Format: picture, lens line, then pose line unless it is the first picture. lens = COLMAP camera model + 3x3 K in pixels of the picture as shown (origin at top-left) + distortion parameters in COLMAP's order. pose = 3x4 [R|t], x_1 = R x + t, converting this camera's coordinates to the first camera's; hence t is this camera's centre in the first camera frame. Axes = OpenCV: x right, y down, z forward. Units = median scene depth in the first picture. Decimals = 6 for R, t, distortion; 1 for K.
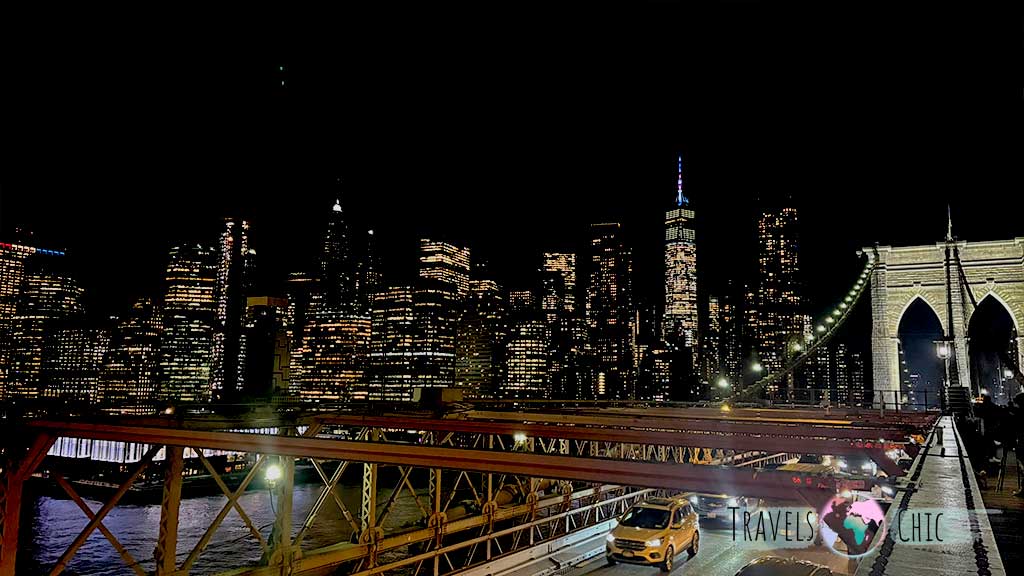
lens RADIAL K [[751.6, 0, 512.5], [0, 751.6, 288.0], [0, 0, 1]] dist [0.002854, 0.000729]
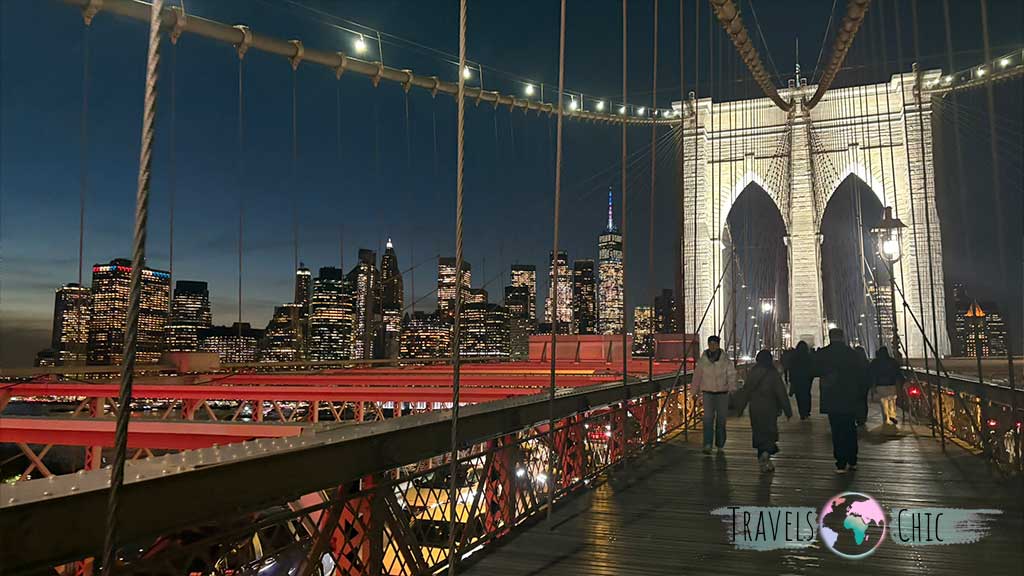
lens RADIAL K [[751.6, 0, 512.1], [0, 751.6, 287.3], [0, 0, 1]] dist [0.002854, 0.000729]
pose [[0.989039, 0.008721, 0.147397, -0.282478], [-0.010194, 0.999905, 0.009245, -0.059013], [-0.147303, -0.010646, 0.989034, -0.504769]]
